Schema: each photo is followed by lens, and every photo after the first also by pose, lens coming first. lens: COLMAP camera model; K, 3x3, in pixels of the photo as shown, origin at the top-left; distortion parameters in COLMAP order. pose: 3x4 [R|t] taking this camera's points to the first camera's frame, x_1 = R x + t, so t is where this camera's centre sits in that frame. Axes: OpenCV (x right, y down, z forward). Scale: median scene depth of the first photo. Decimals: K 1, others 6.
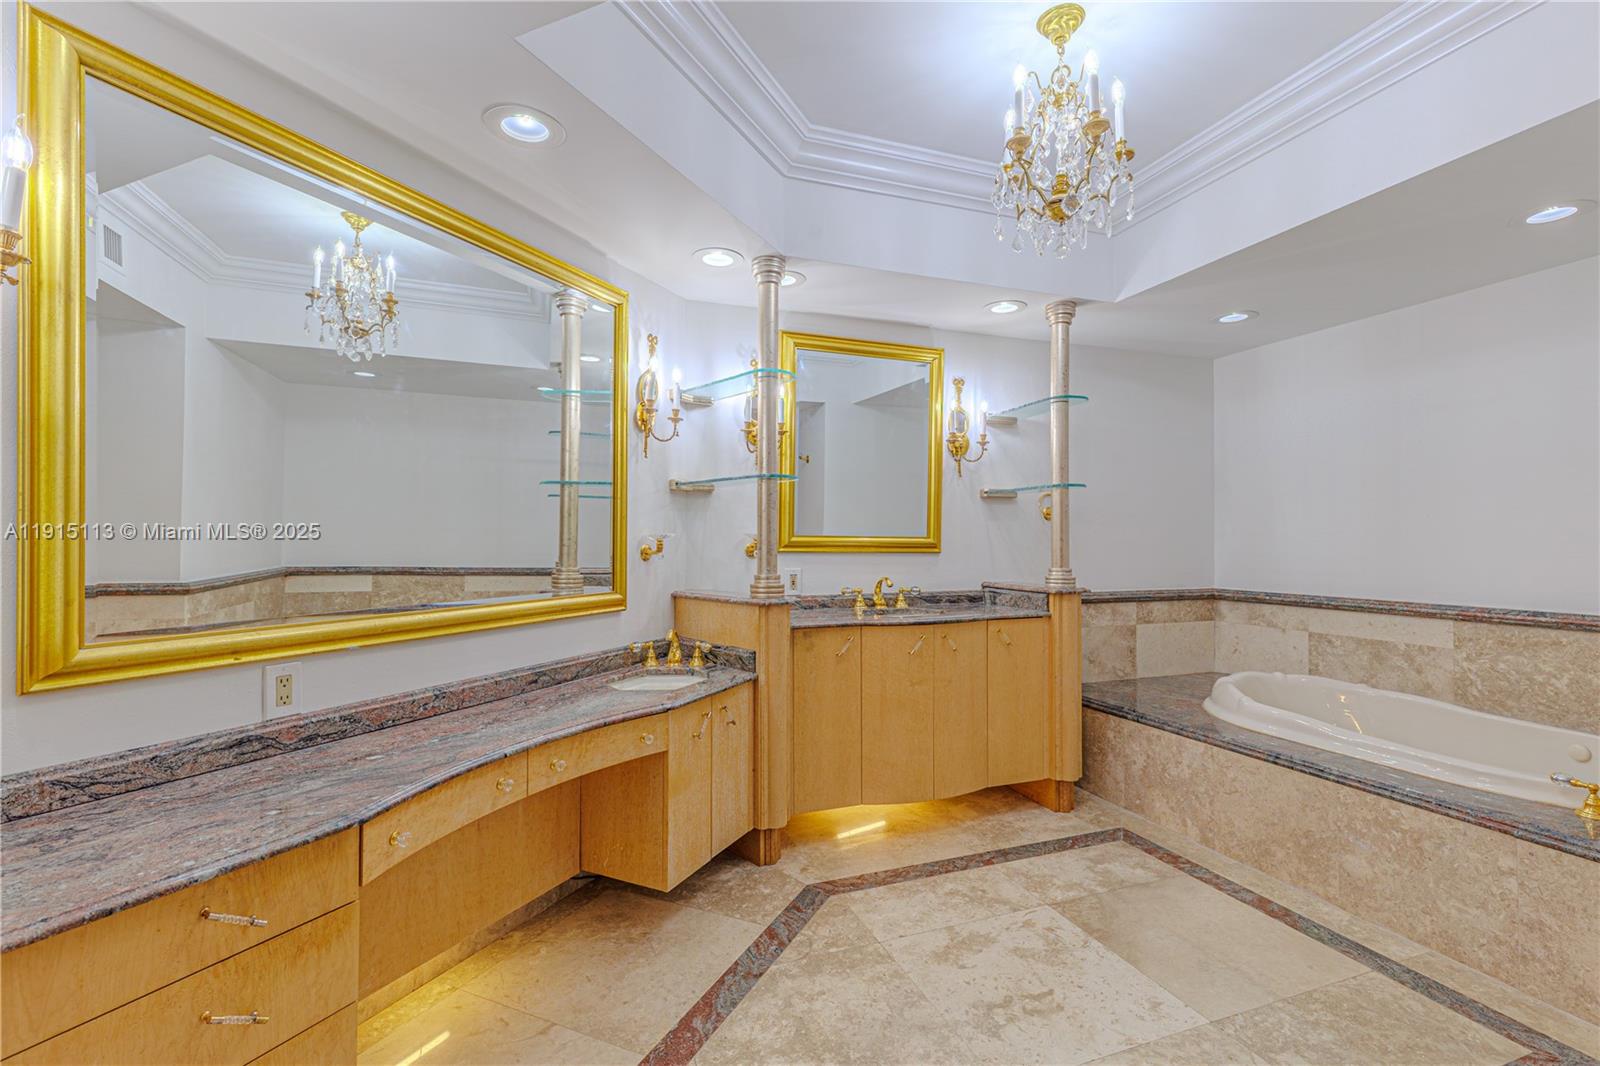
lens RADIAL K [[727.5, 0, 801.0], [0, 727.5, 536.3], [0, 0, 1]] dist [0.001955, 0.000681]
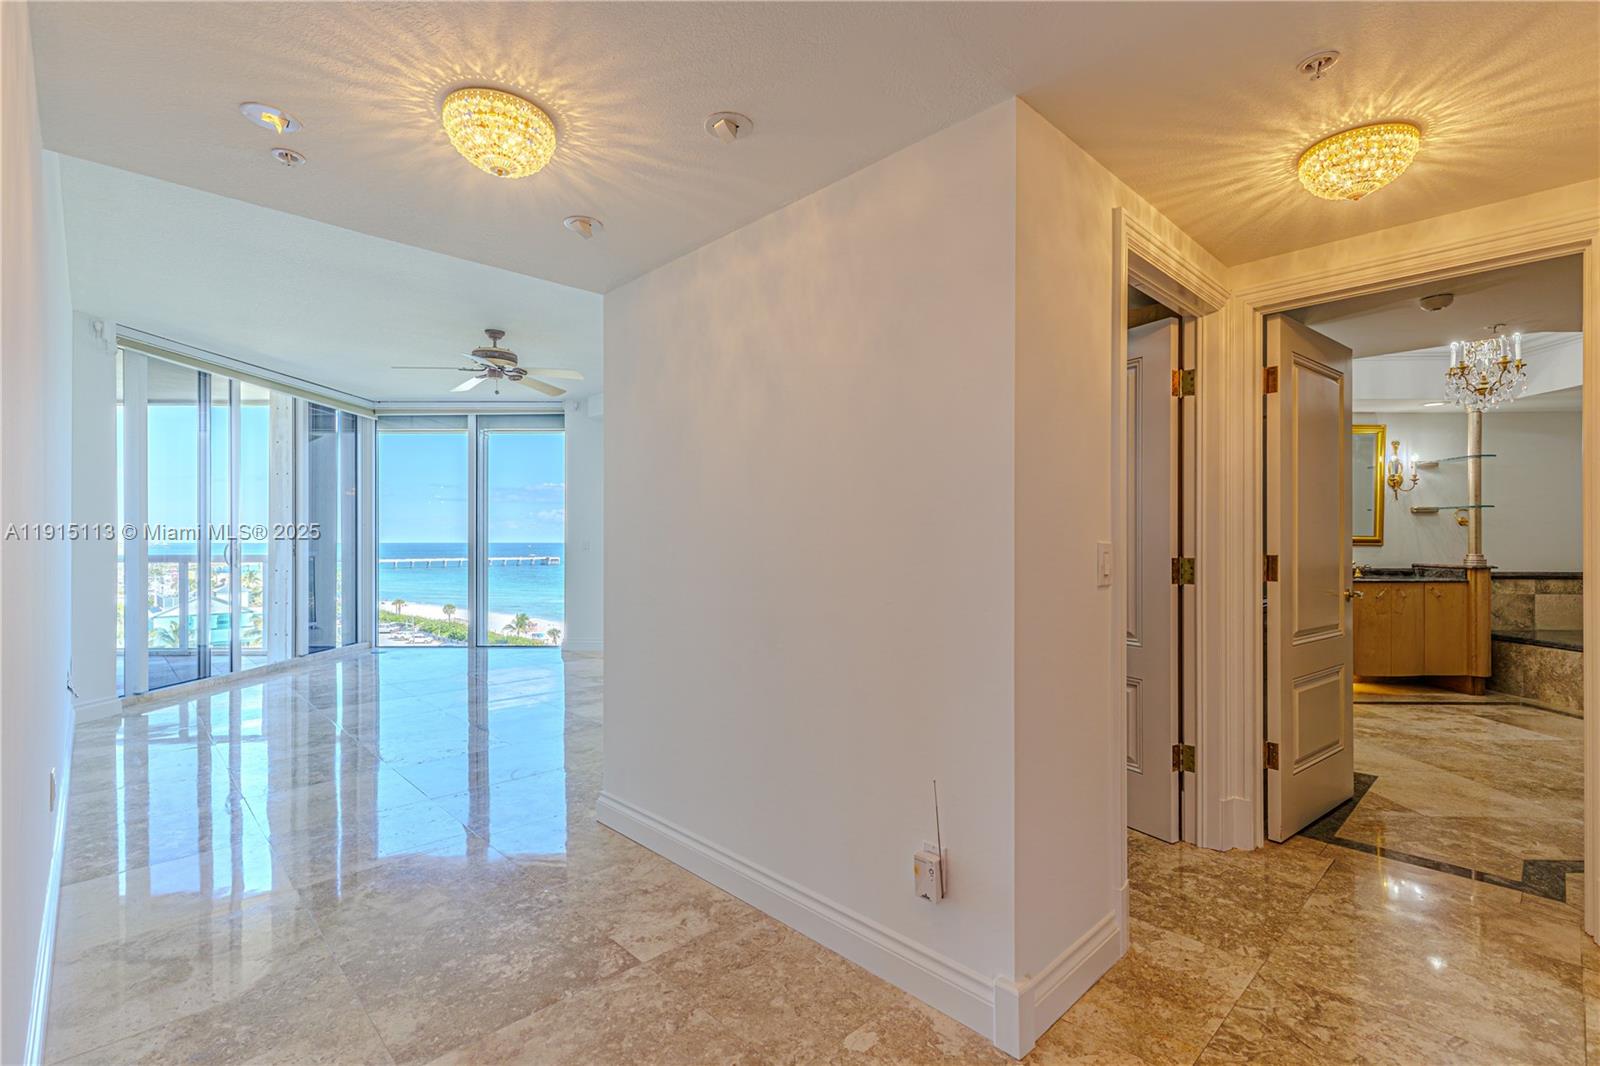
lens RADIAL K [[727.5, 0, 797.7], [0, 727.5, 533.2], [0, 0, 1]] dist [0.001955, 0.000681]
pose [[0.930351, 0.001269, -0.366667, -0.471964], [-0.001005, 0.999999, 0.000912, -0.005930], [0.366668, -0.000480, 0.930352, -1.120712]]
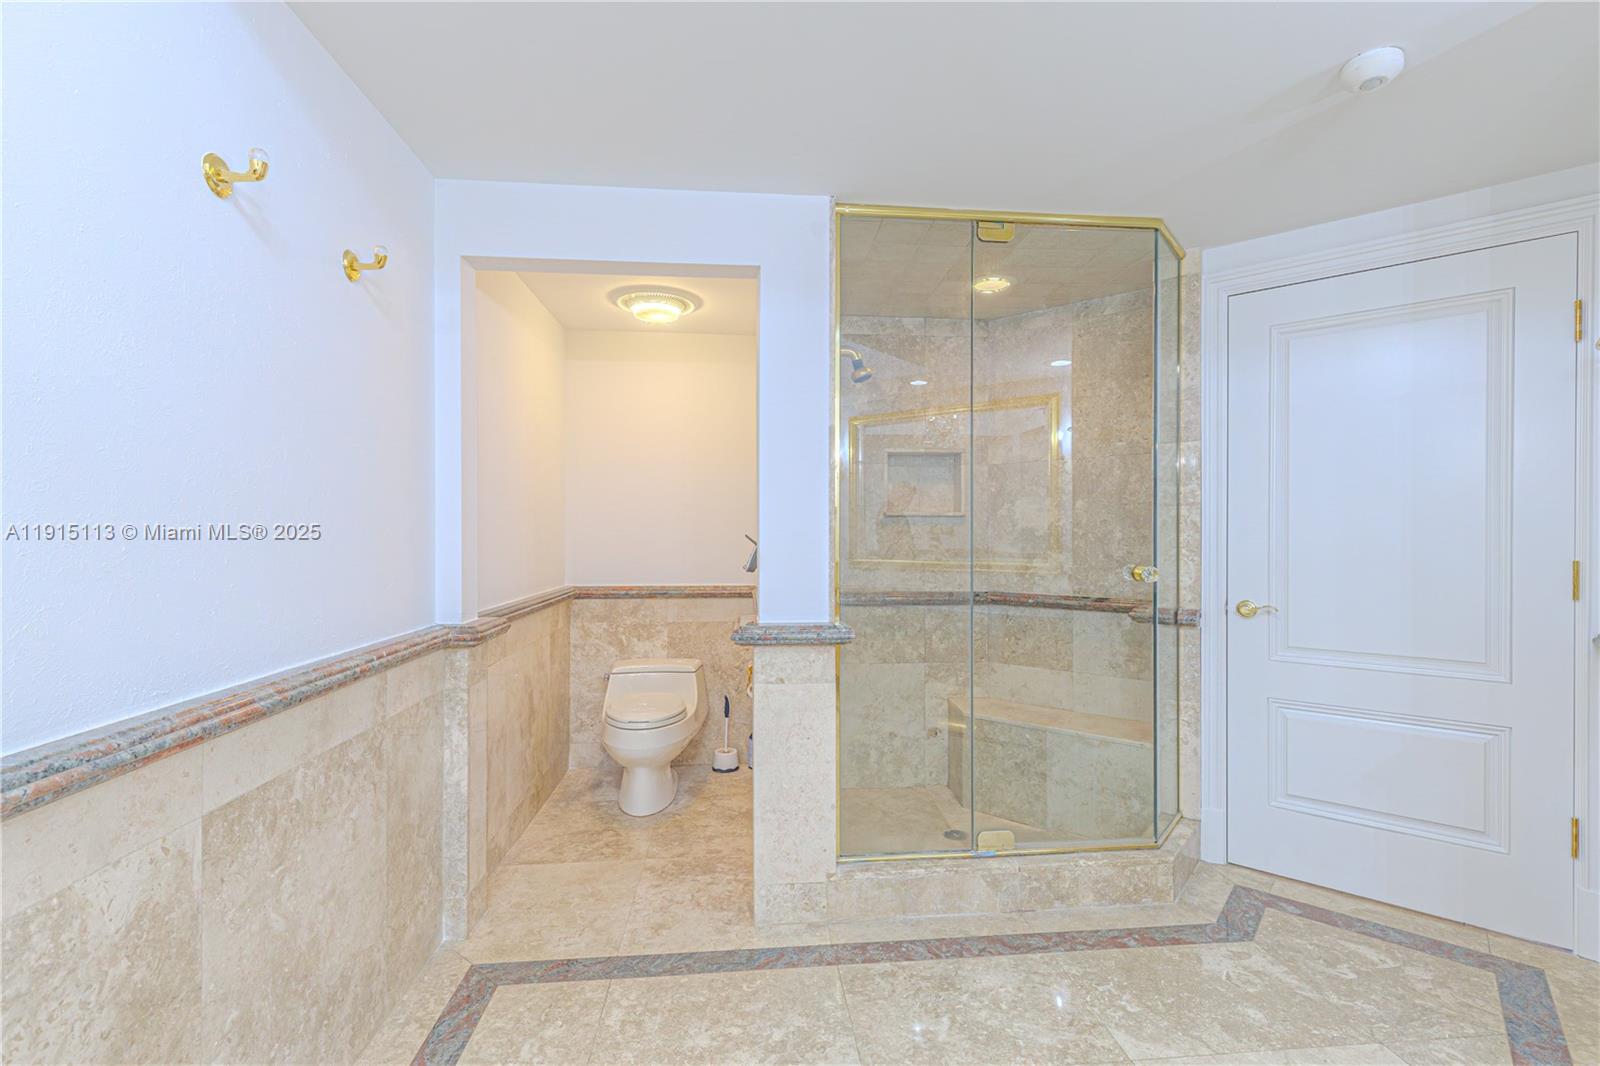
lens RADIAL K [[727.5, 0, 801.6], [0, 727.5, 534.1], [0, 0, 1]] dist [0.001955, 0.000681]
pose [[-0.965379, 0.000310, 0.260850, 0.527715], [0.000084, 1.000000, -0.000880, 0.001216], [-0.260850, -0.000827, -0.965379, 1.525264]]
